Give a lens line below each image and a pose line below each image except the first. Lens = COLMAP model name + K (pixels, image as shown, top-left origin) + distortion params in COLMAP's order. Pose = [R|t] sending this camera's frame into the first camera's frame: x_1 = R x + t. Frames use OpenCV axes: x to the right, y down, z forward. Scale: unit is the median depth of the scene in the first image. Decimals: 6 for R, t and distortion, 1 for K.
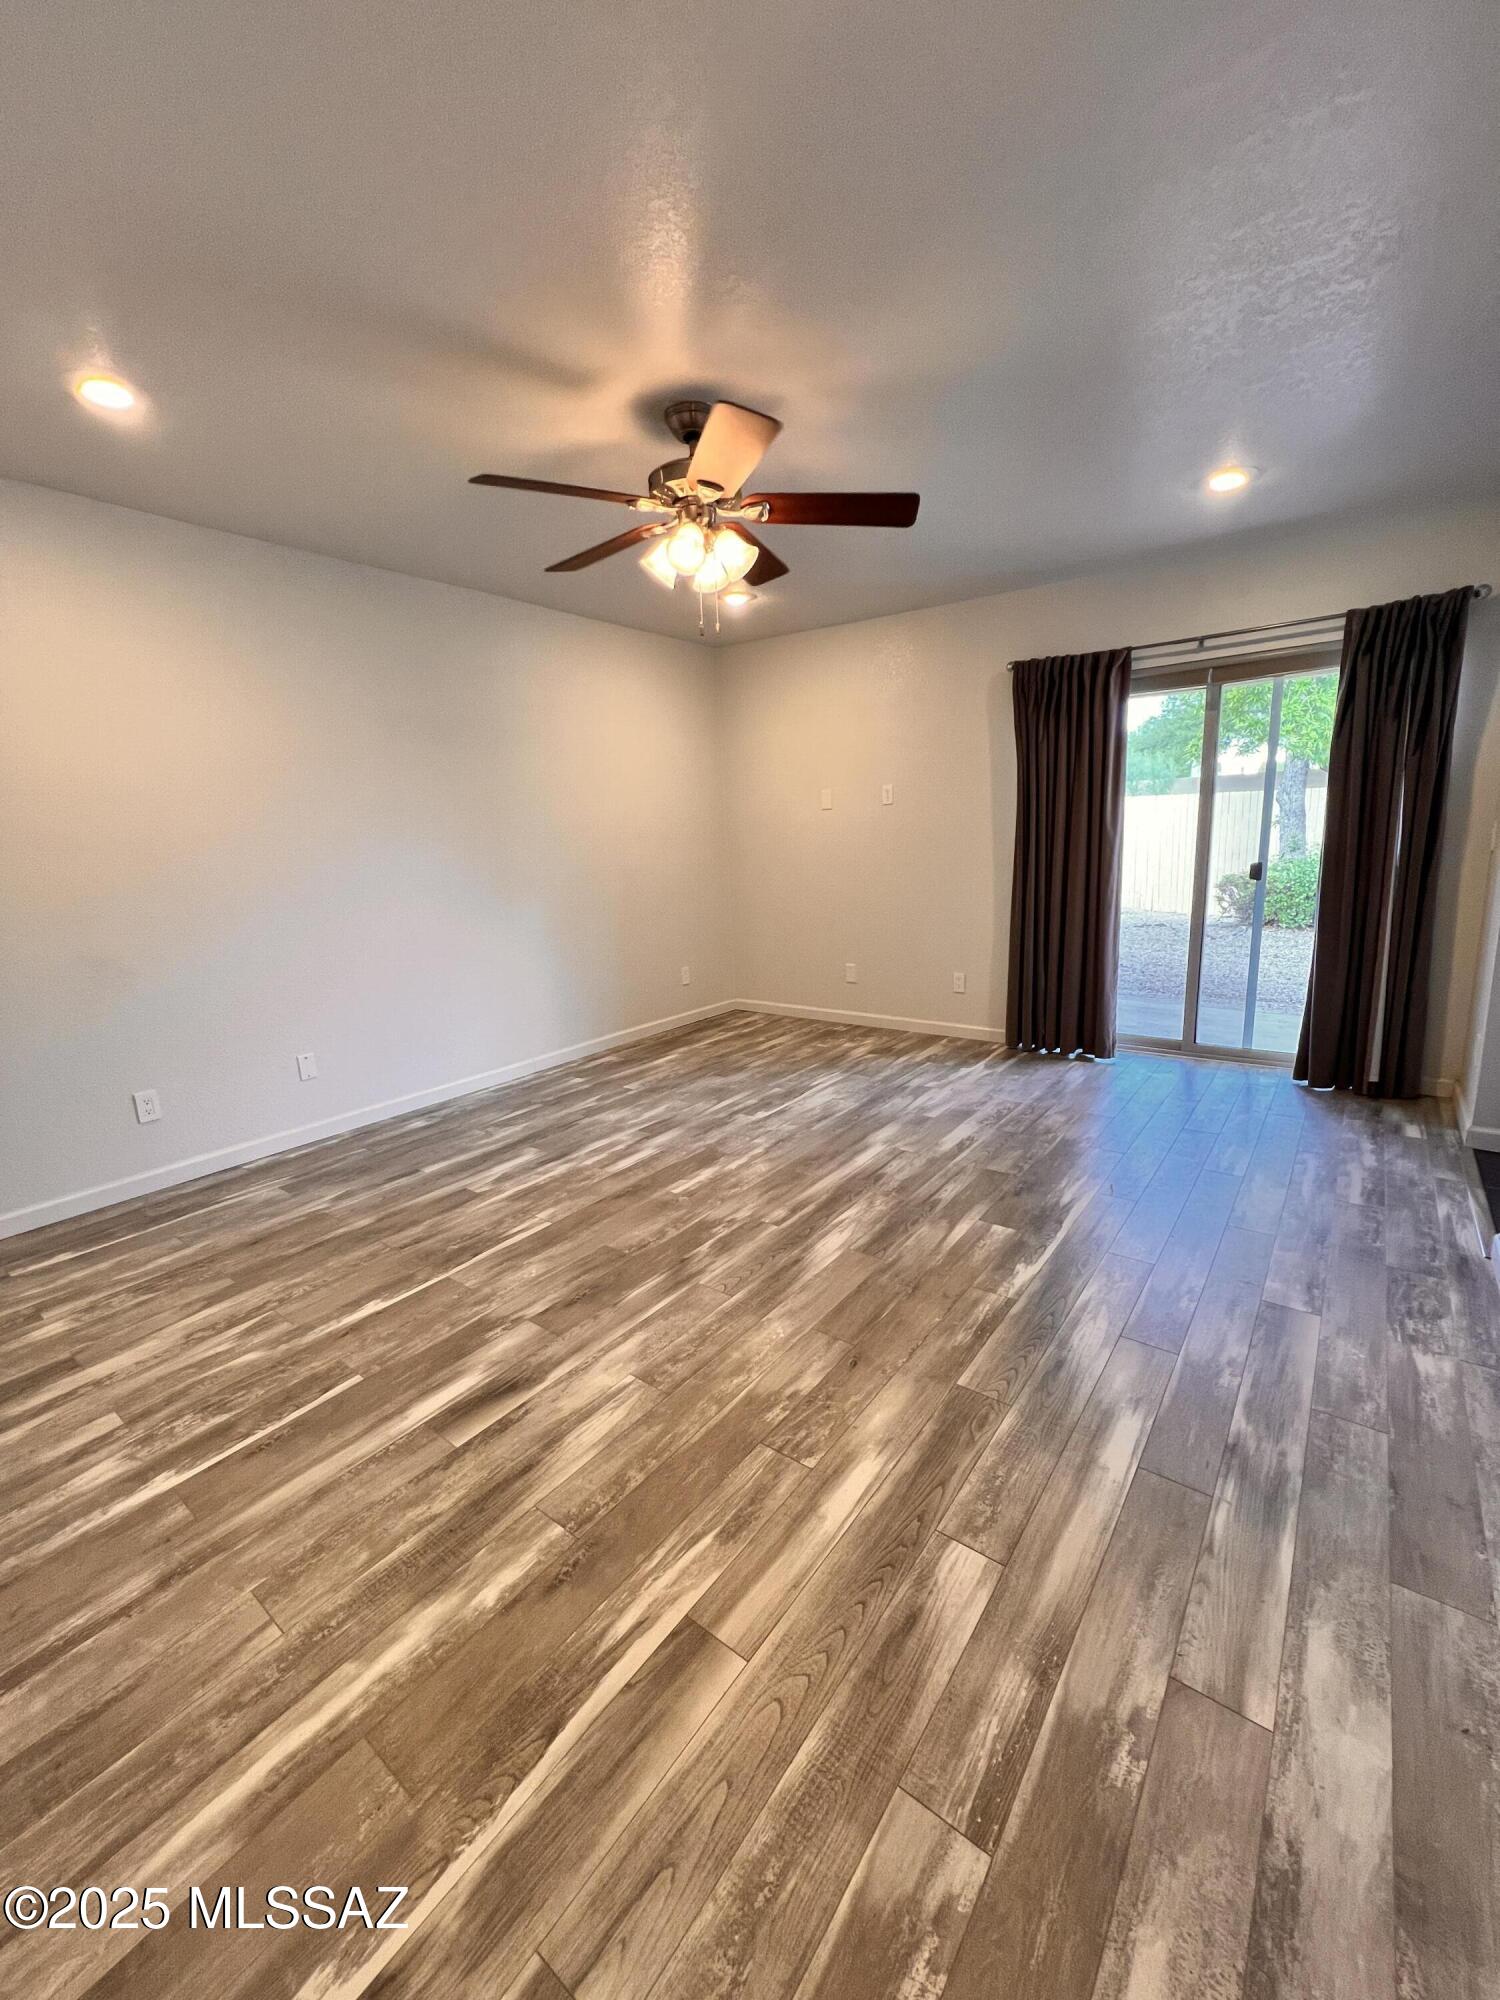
lens RADIAL K [[802.7, 0, 757.2], [0, 802.7, 992.2], [0, 0, 1]] dist [-0.002967, 0.000668]
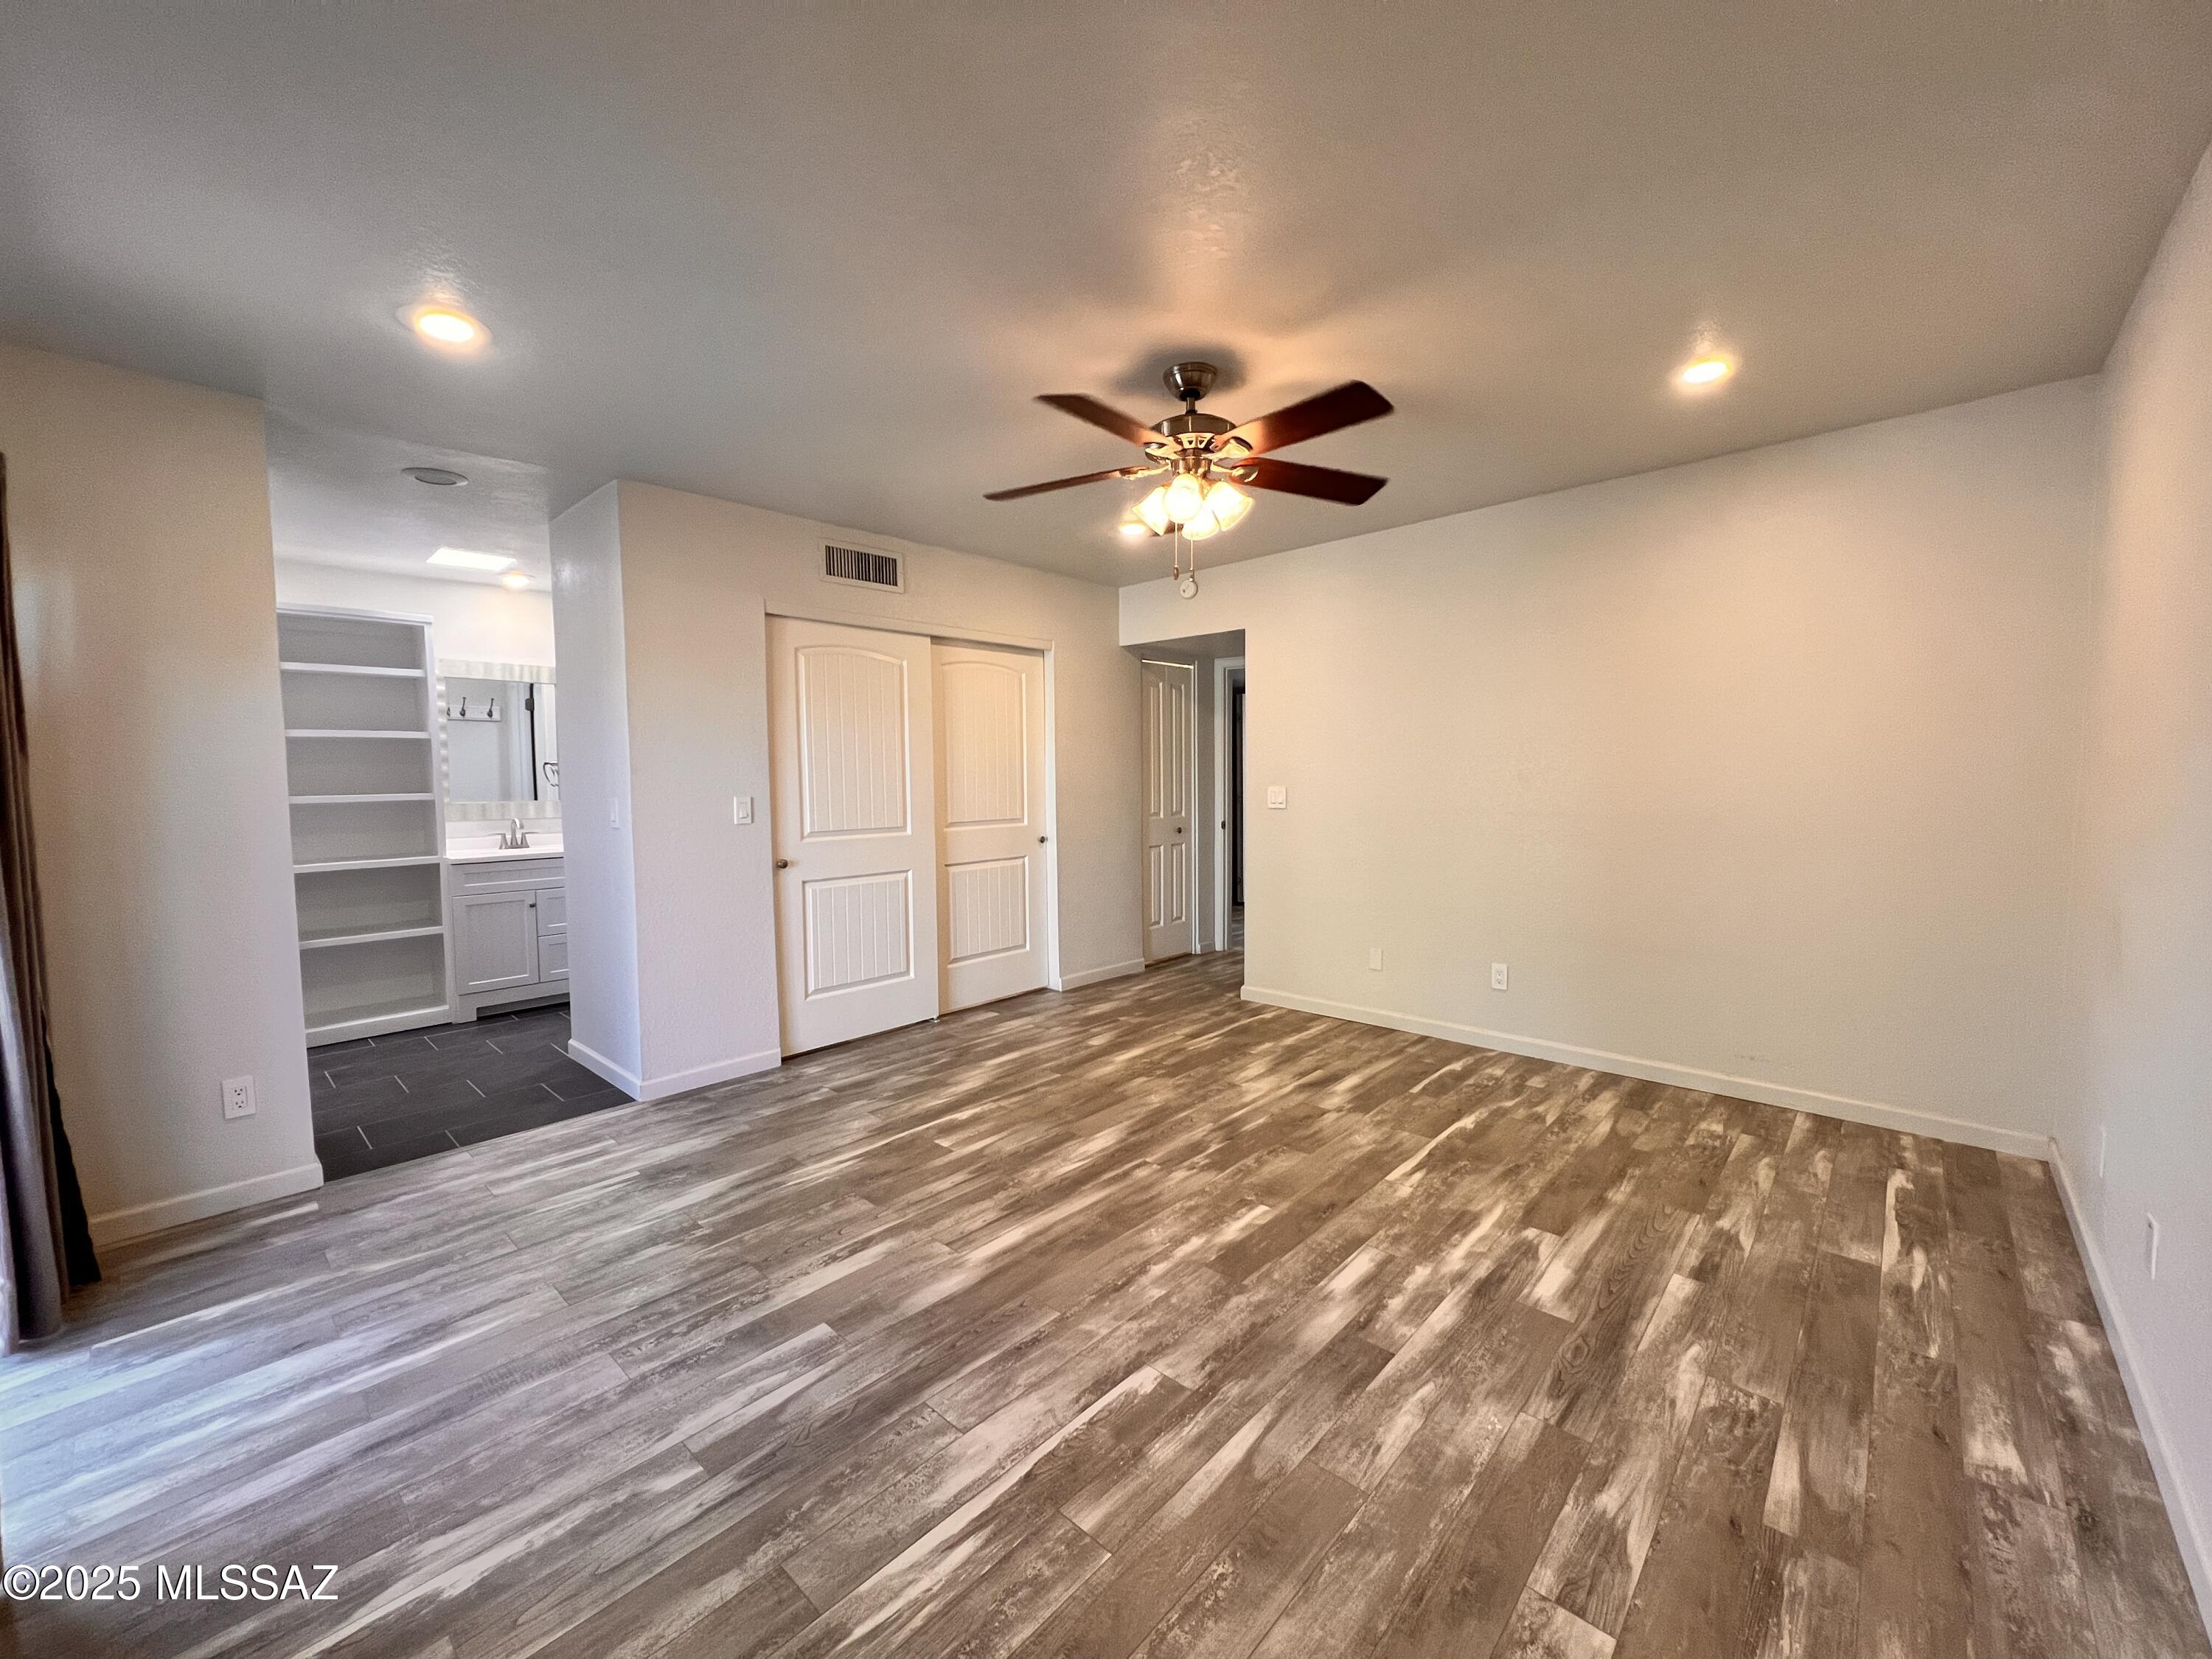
lens RADIAL K [[887.8, 0, 1097.8], [0, 887.8, 828.3], [0, 0, 1]] dist [-0.002967, 0.000668]
pose [[-0.993911, 0.043961, 0.101033, -0.044554], [0.068215, 0.965603, 0.250913, -0.377363], [-0.086527, 0.256277, -0.962723, 1.861572]]
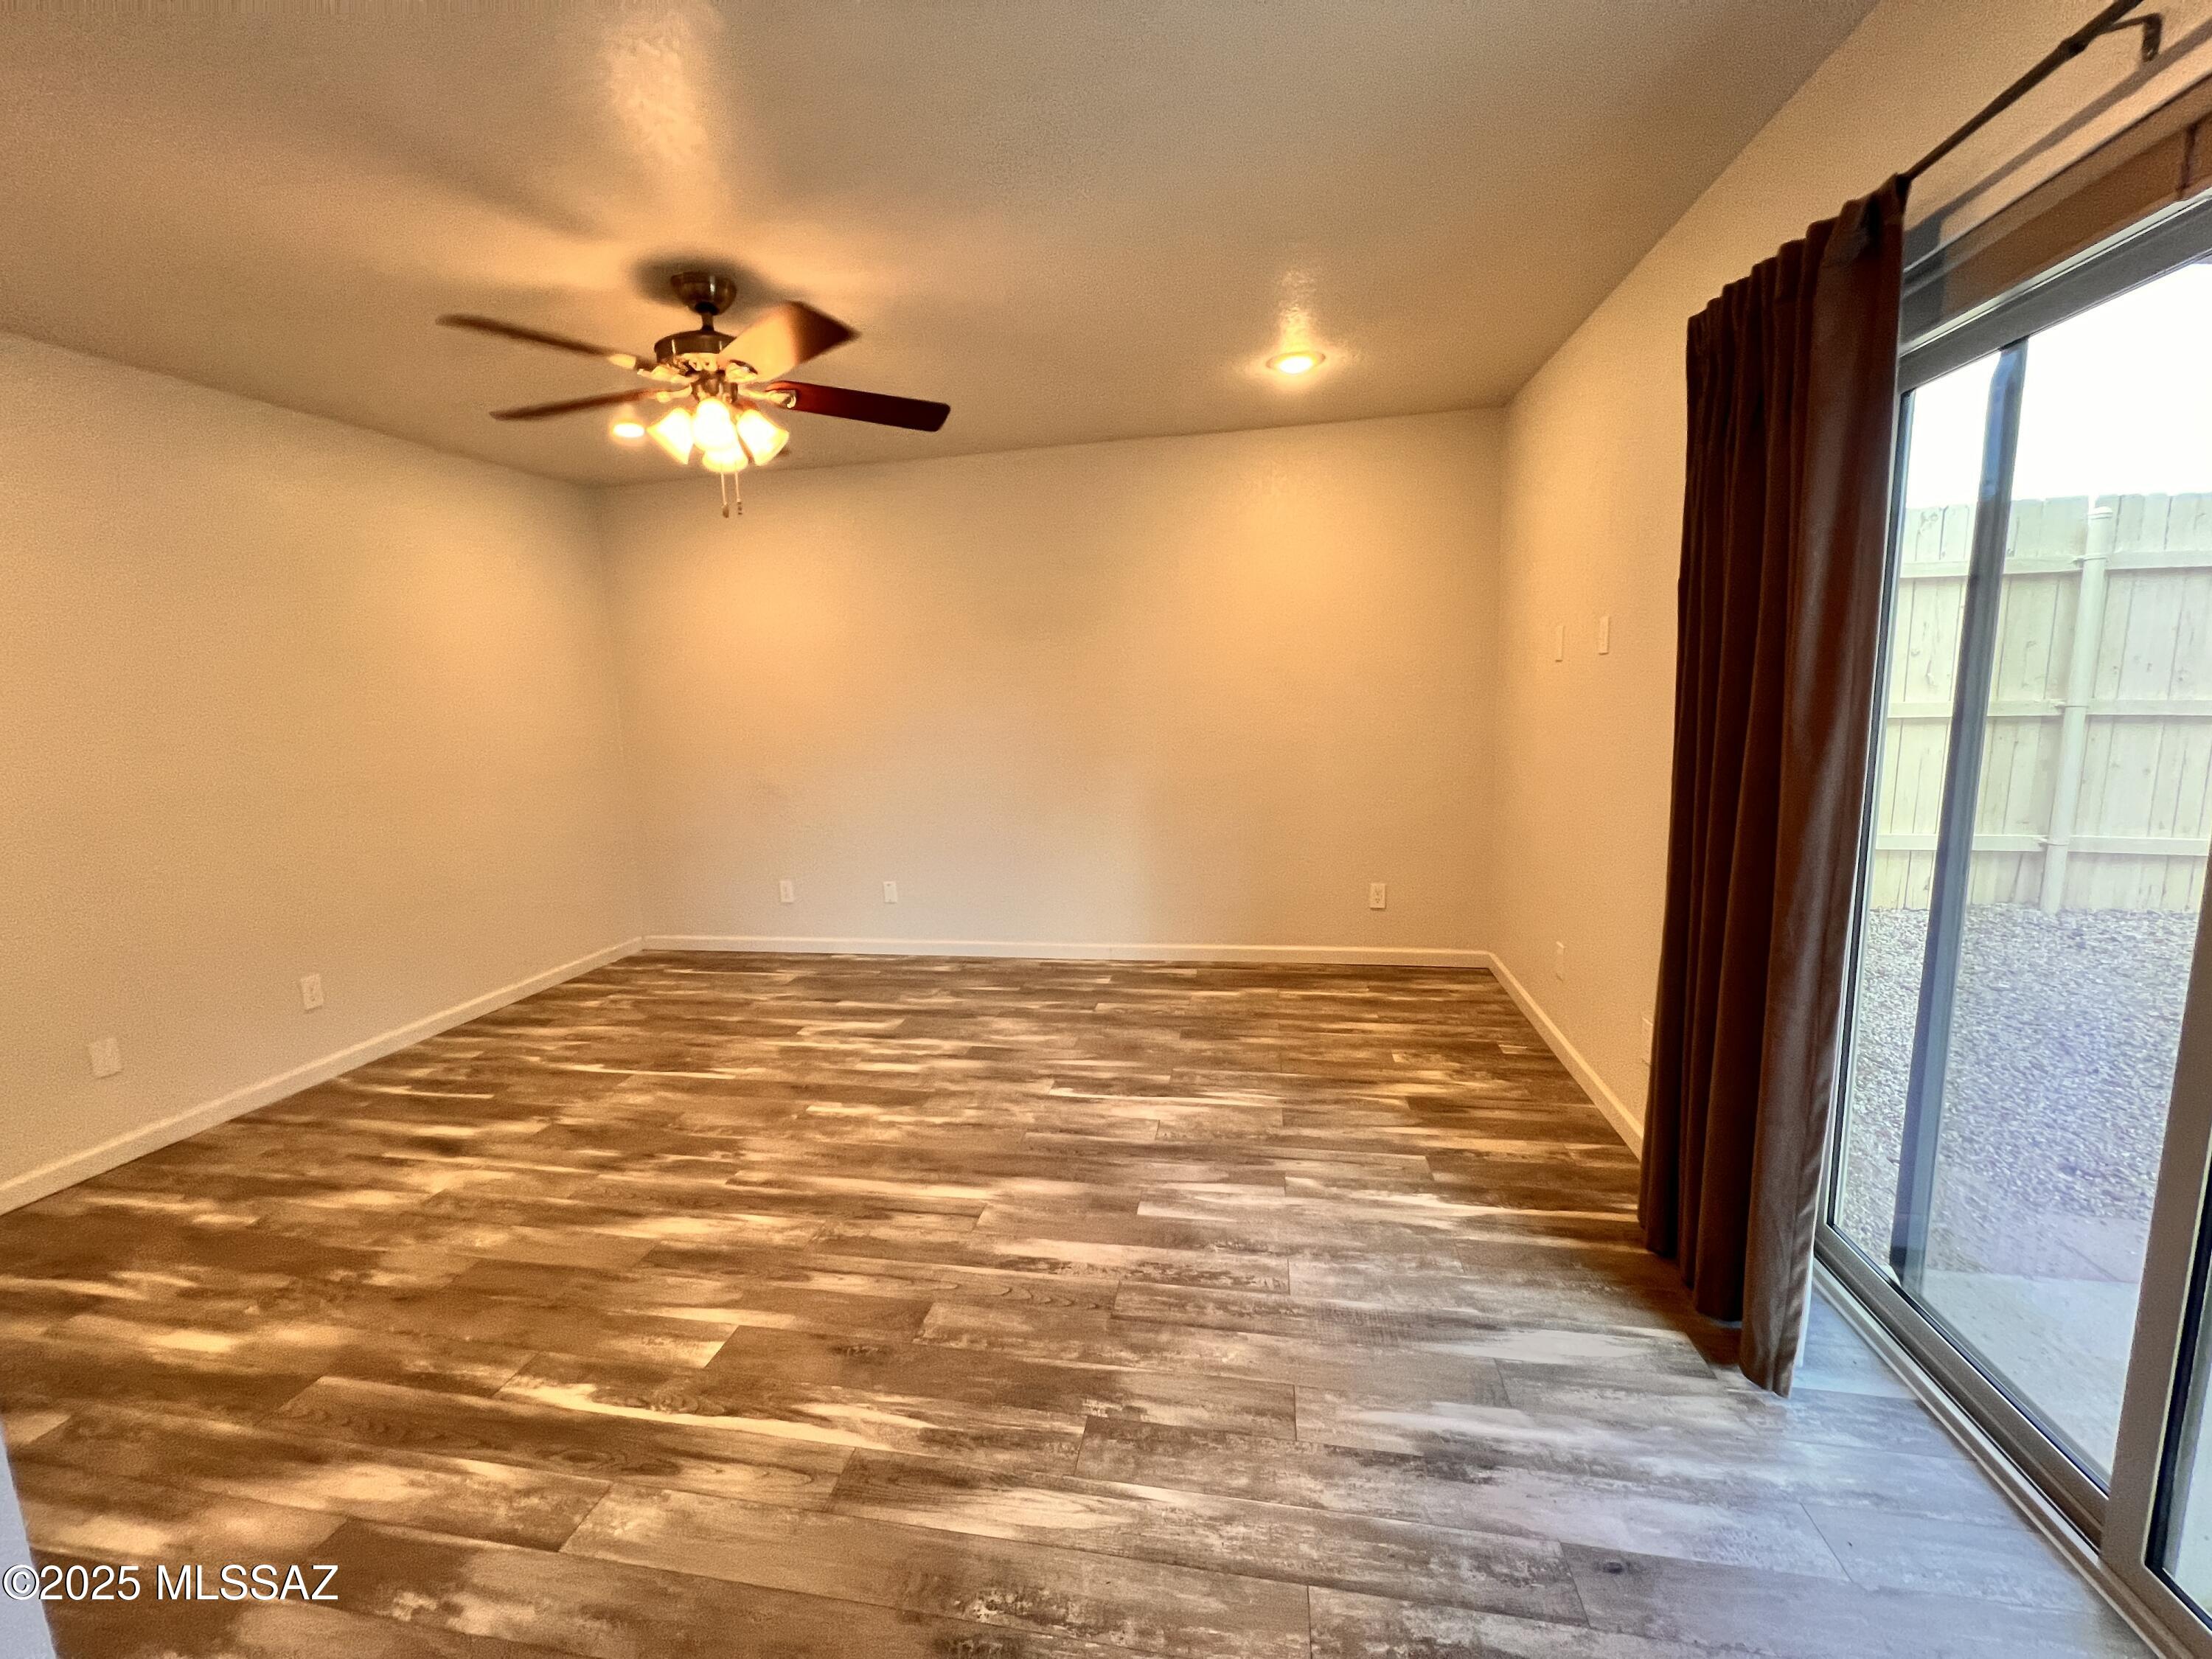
lens RADIAL K [[887.8, 0, 1097.8], [0, 887.8, 828.3], [0, 0, 1]] dist [-0.002967, 0.000668]
pose [[0.449129, 0.159188, -0.879171, 0.929811], [-0.157905, 0.982653, 0.097258, -0.228614], [0.879403, 0.095144, 0.466474, 0.818347]]
